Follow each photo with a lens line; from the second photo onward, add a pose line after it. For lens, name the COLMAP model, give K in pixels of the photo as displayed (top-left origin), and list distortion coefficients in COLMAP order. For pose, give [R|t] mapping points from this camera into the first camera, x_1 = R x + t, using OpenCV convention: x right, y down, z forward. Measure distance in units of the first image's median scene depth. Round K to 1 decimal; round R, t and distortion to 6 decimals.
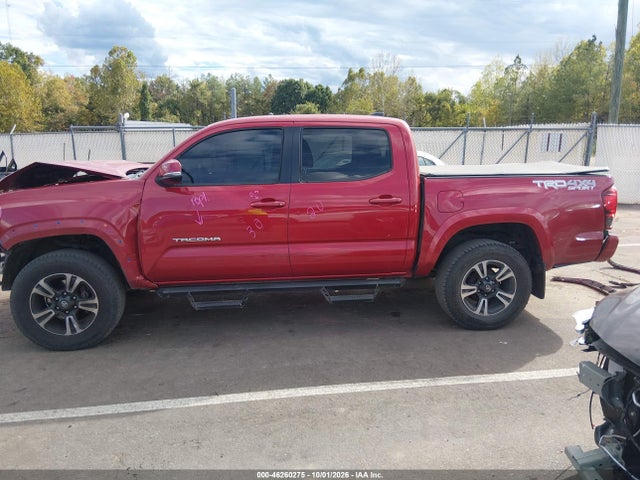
lens RADIAL K [[486.4, 0, 320.0], [0, 486.4, 240.0], [0, 0, 1]] dist [0.067887, -0.101328]
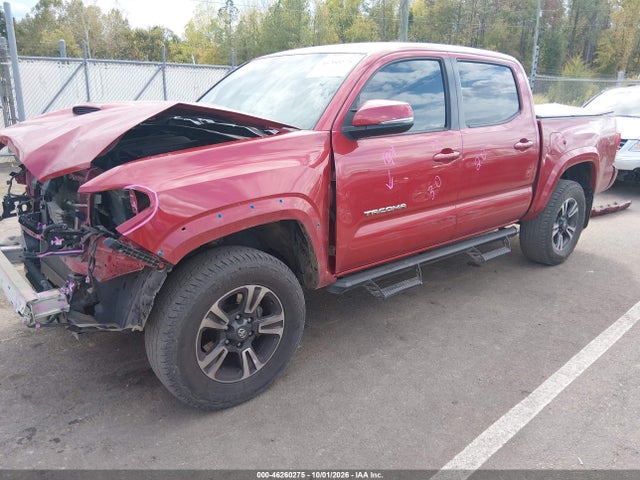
lens RADIAL K [[486.4, 0, 320.0], [0, 486.4, 240.0], [0, 0, 1]] dist [0.067887, -0.101328]
pose [[0.844420, -0.144098, 0.515937, -0.666354], [0.087307, 0.987283, 0.132849, -0.057057], [-0.528519, -0.067135, 0.846263, 0.375873]]
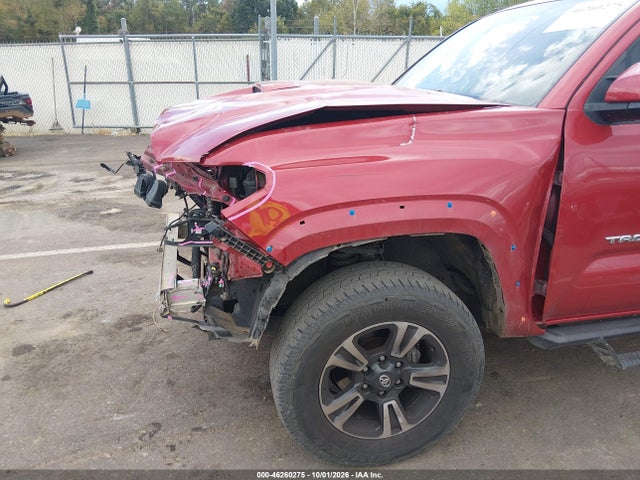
lens RADIAL K [[486.4, 0, 320.0], [0, 486.4, 240.0], [0, 0, 1]] dist [0.067887, -0.101328]
pose [[0.996732, -0.027765, 0.075852, -0.550616], [0.016026, 0.988374, 0.151193, -0.068078], [-0.079168, -0.149483, 0.985590, 0.501704]]
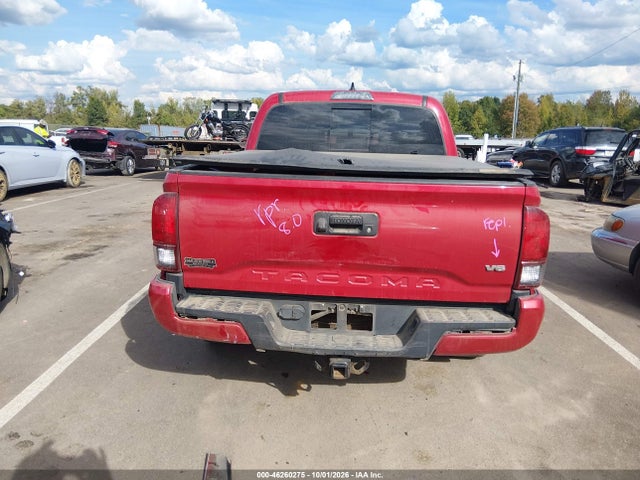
lens RADIAL K [[486.4, 0, 320.0], [0, 486.4, 240.0], [0, 0, 1]] dist [0.067887, -0.101328]
pose [[-0.186897, 0.217266, -0.958053, 1.104710], [-0.220726, 0.941014, 0.256462, -0.236409], [0.957261, 0.259399, -0.127917, 1.269757]]
